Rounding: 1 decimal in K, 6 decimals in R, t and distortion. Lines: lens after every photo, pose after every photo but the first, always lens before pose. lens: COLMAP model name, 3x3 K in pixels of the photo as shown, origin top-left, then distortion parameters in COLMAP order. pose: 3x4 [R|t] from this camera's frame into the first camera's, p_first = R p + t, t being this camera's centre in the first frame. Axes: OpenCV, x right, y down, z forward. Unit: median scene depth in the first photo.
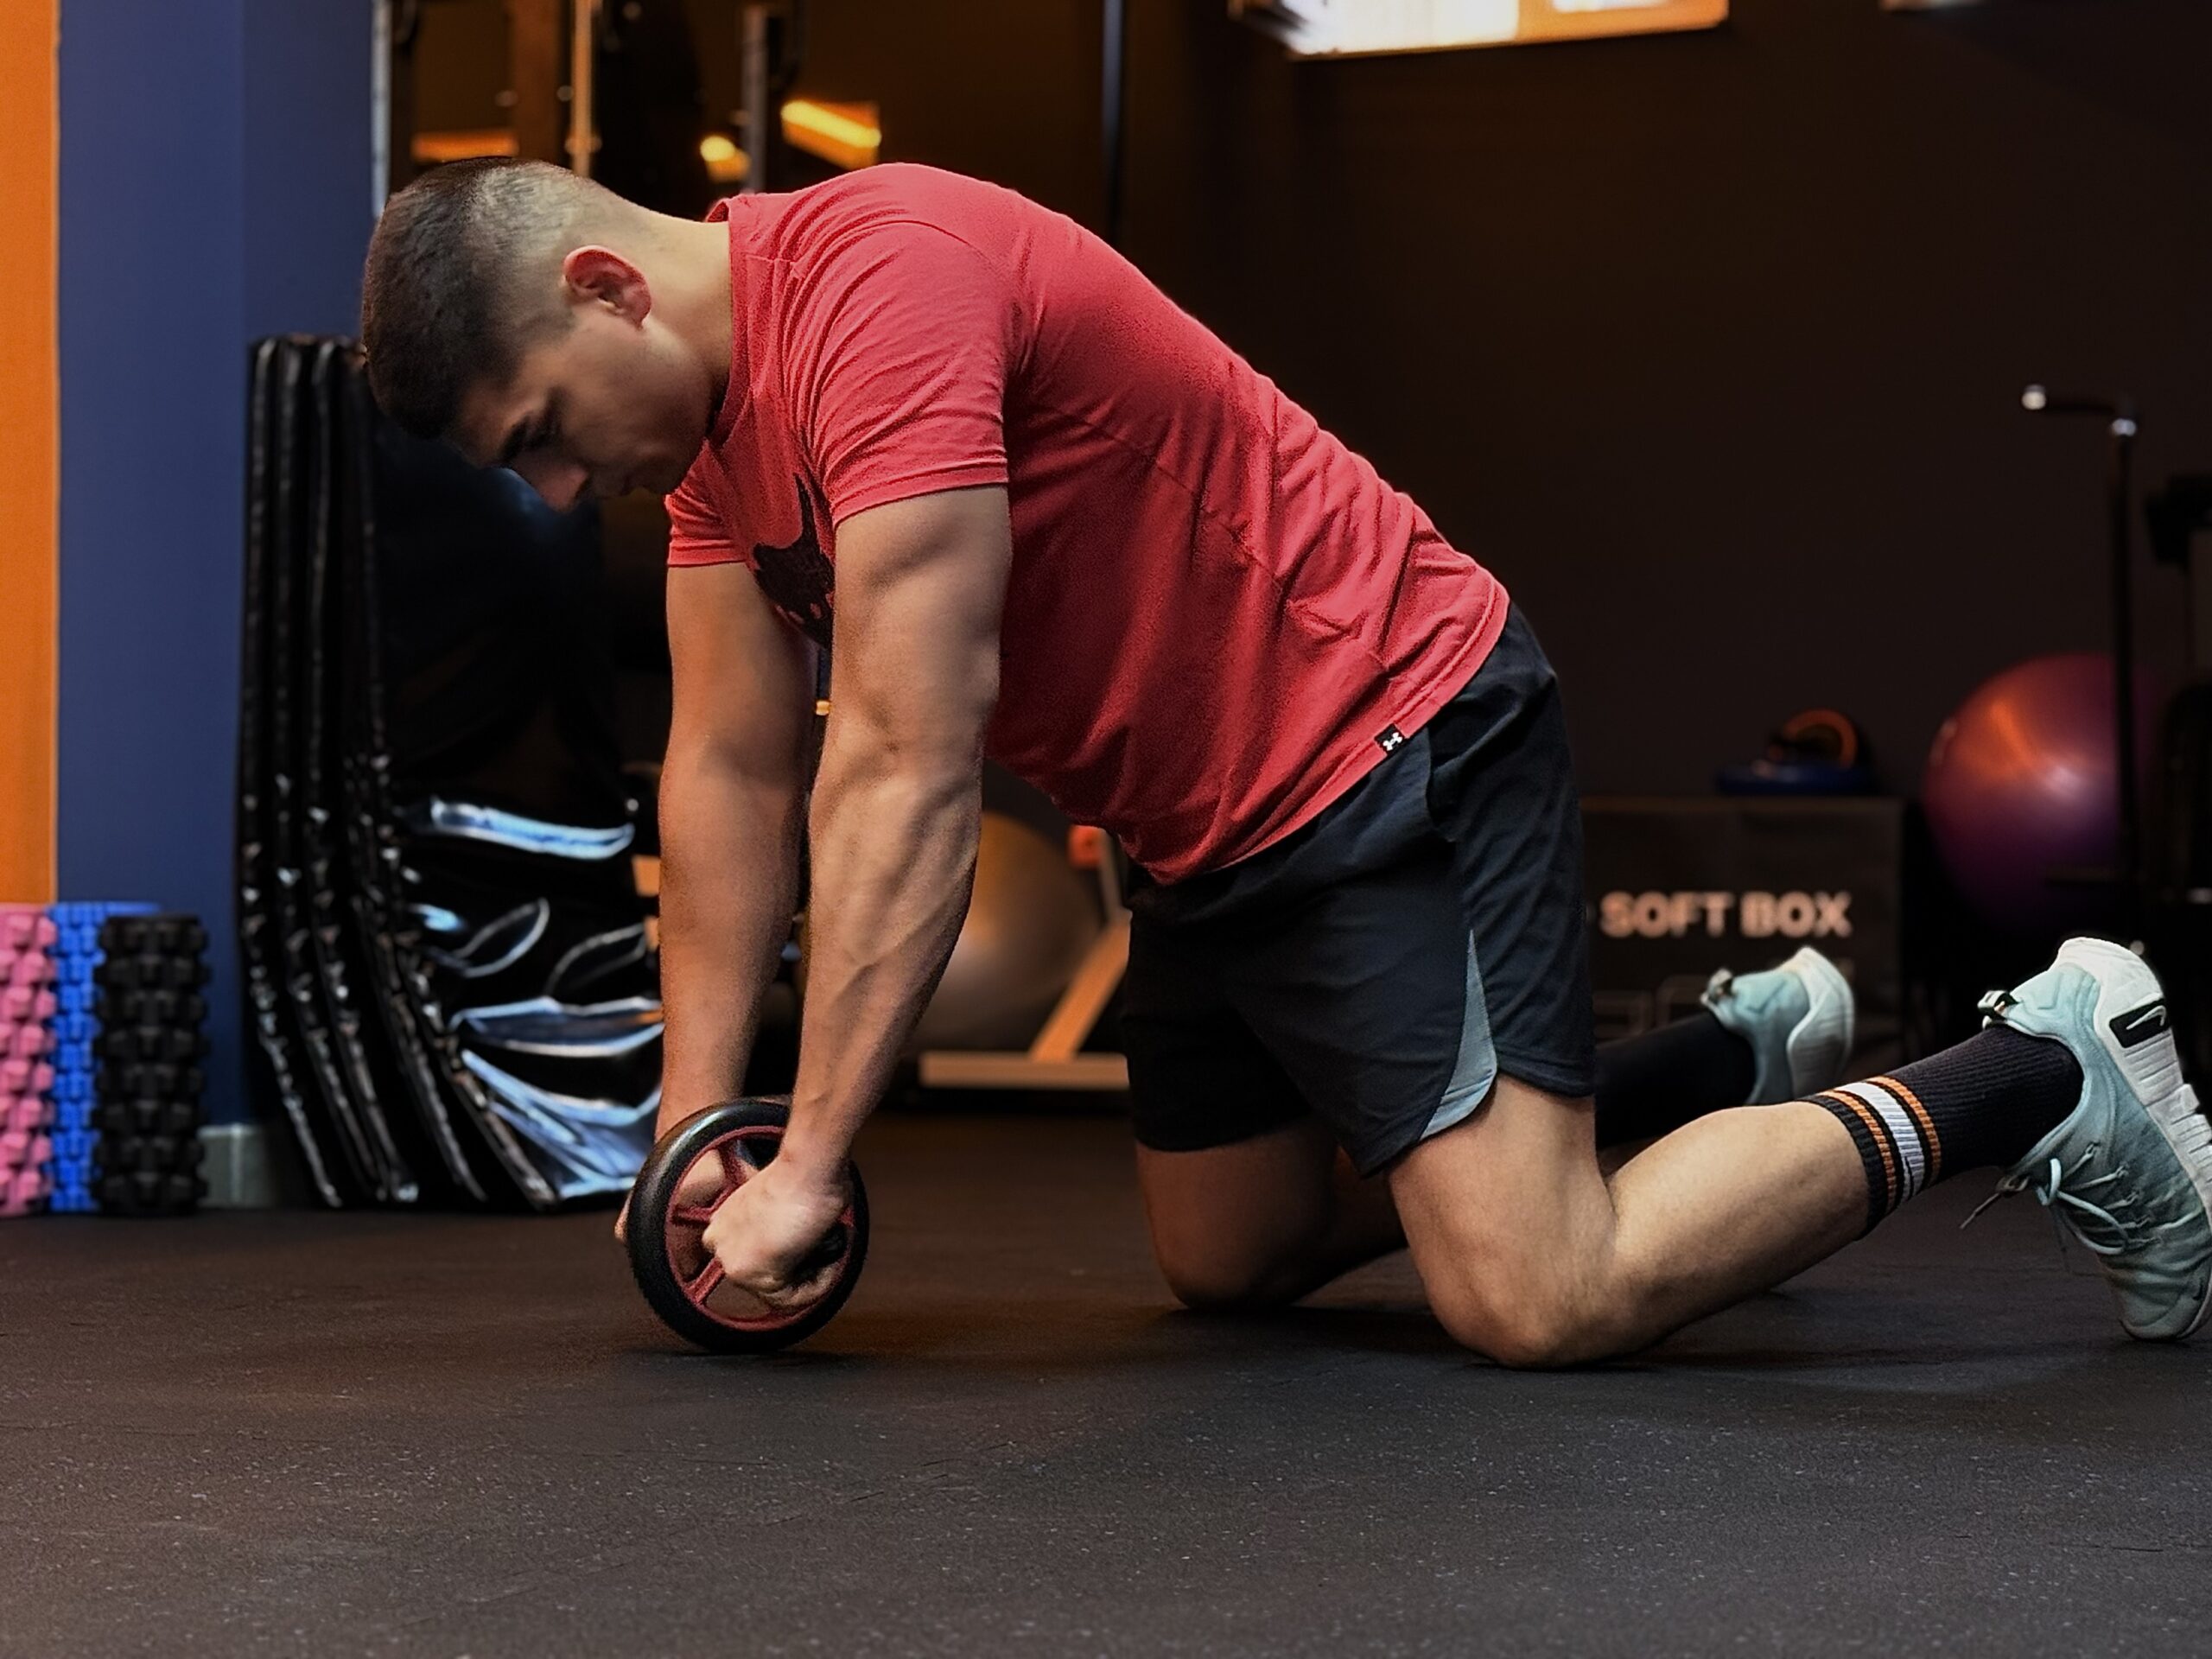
lens RADIAL K [[4164.3, 0, 1115.6], [0, 4164.3, 830.7], [0, 0, 1]] dist [0.075202, 0.000000]
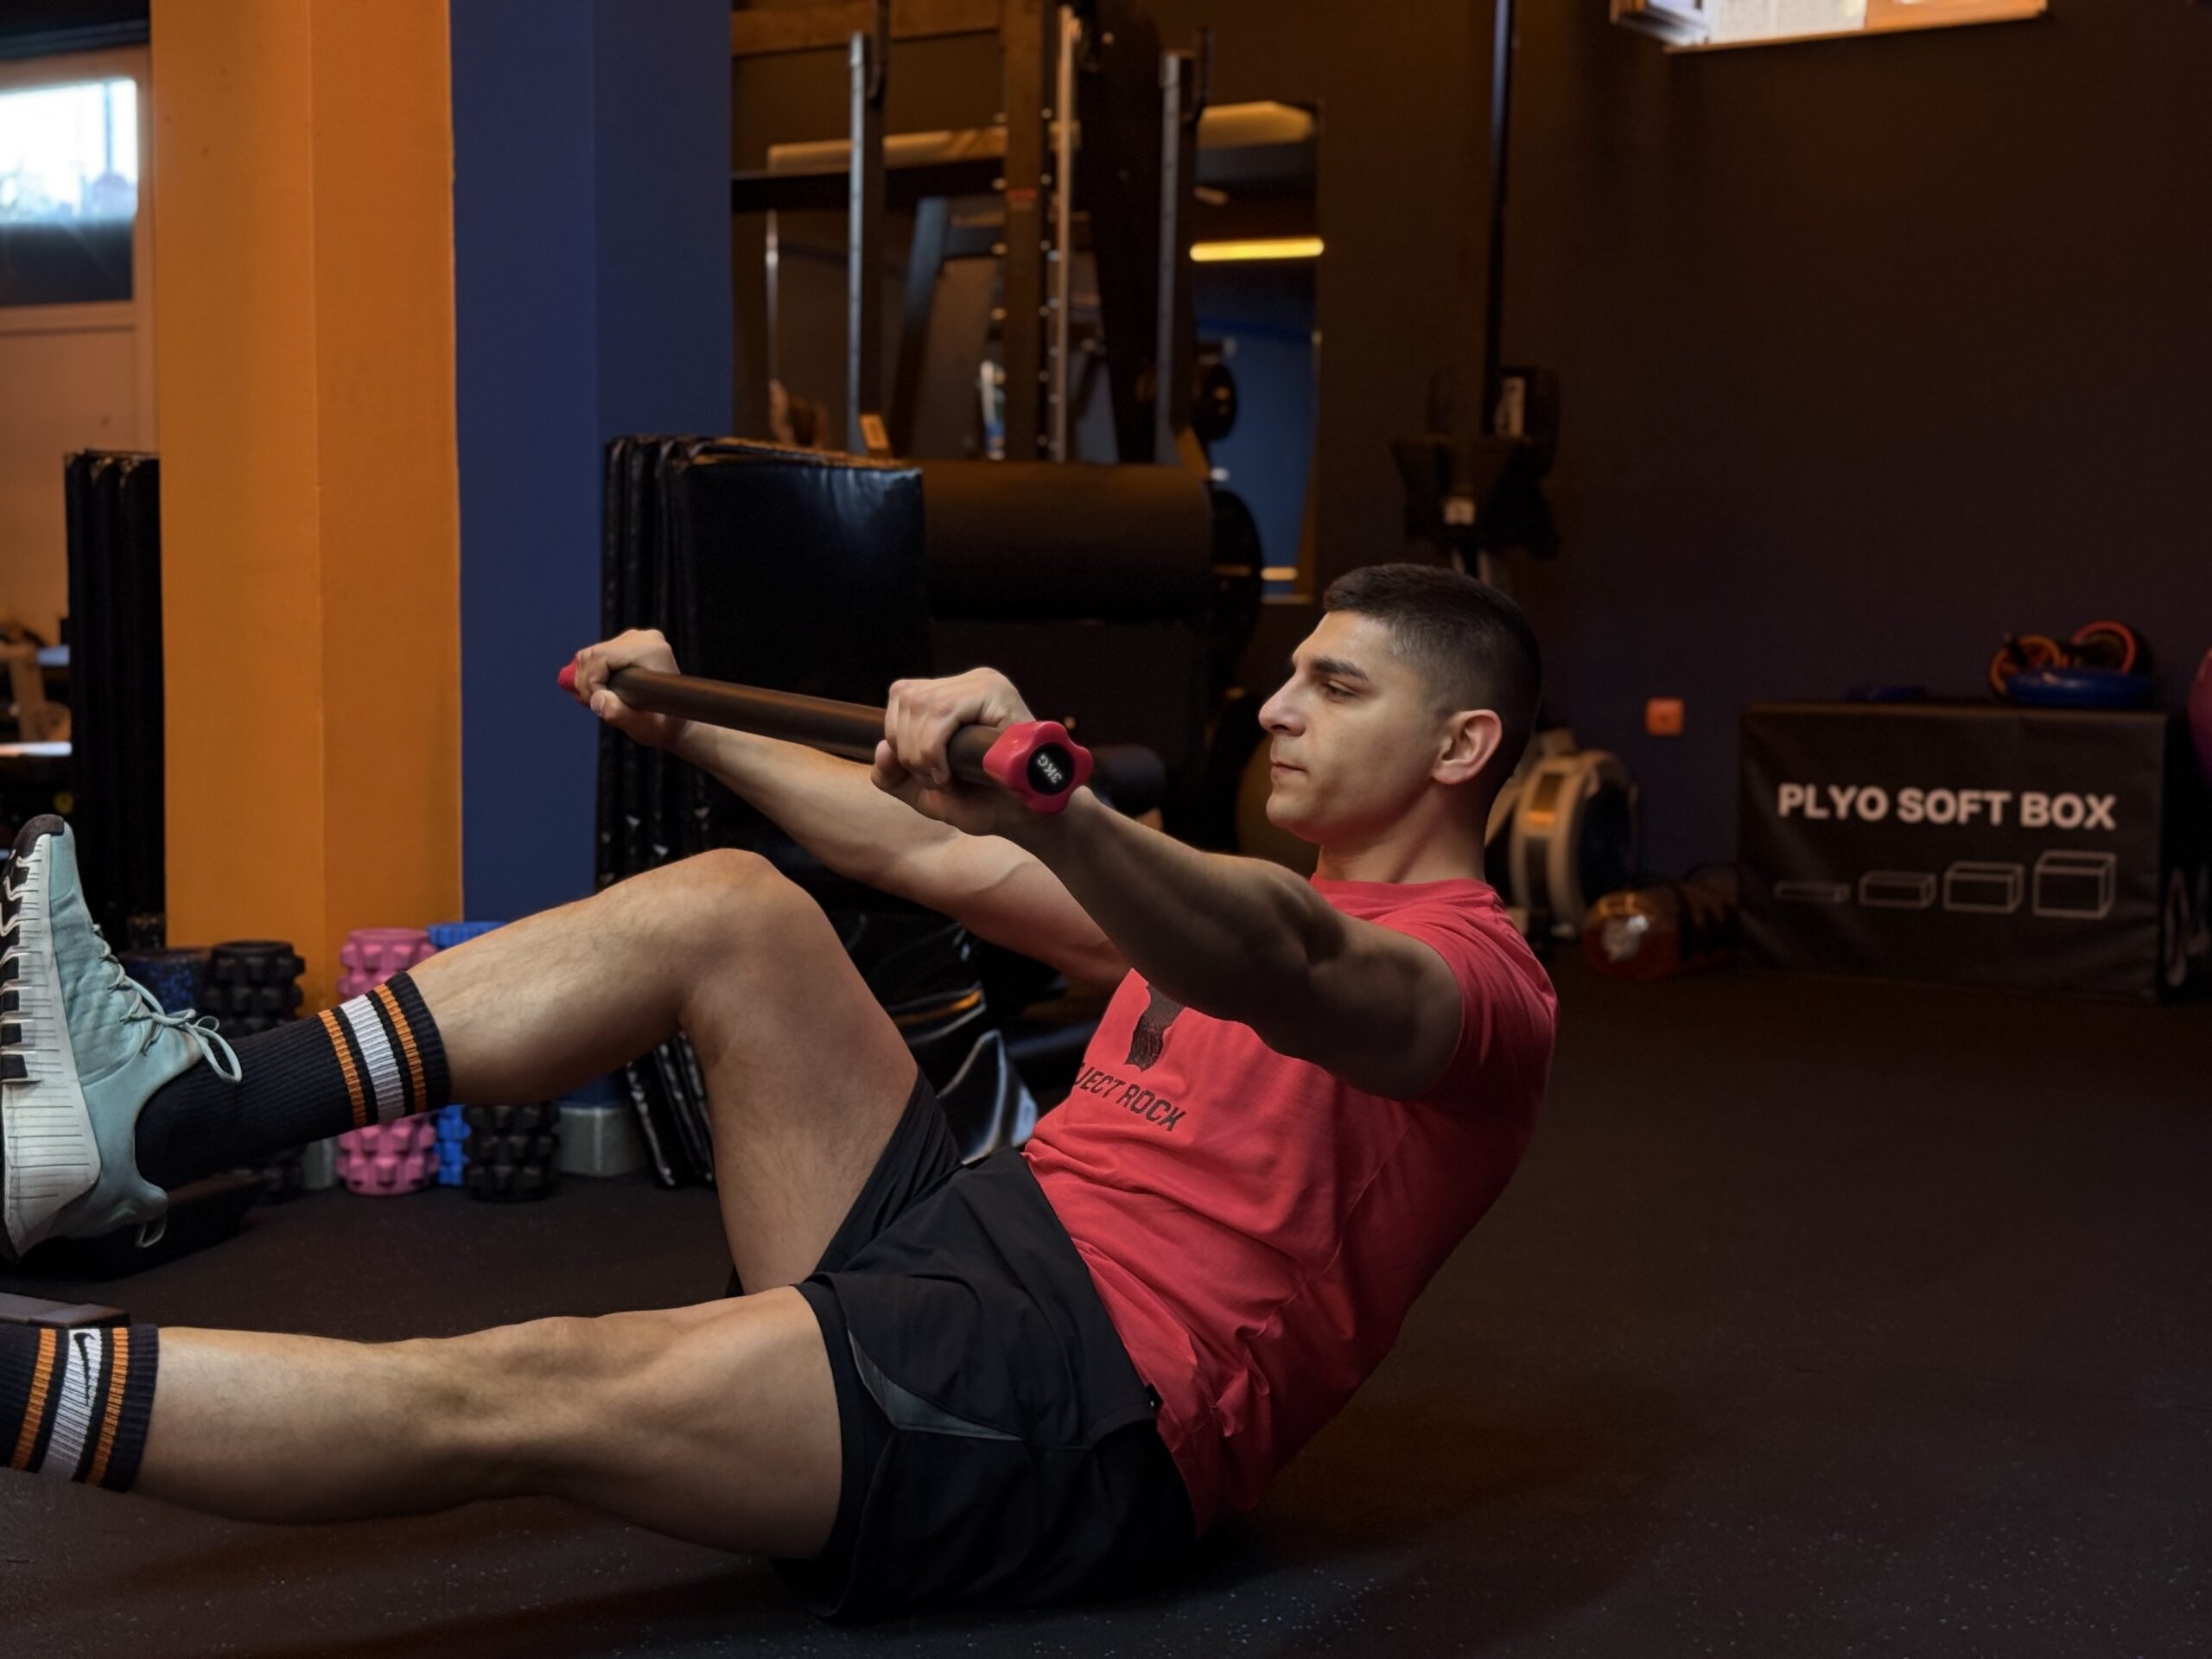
lens RADIAL K [[3053.3, 0, 1100.8], [0, 3053.3, 815.8], [0, 0, 1]] dist [0.100836, 0.000000]
pose [[0.983547, 0.017488, -0.179802, 0.084753], [-0.001078, 0.995854, 0.090961, -0.090784], [0.180647, -0.089271, 0.979488, 0.177491]]
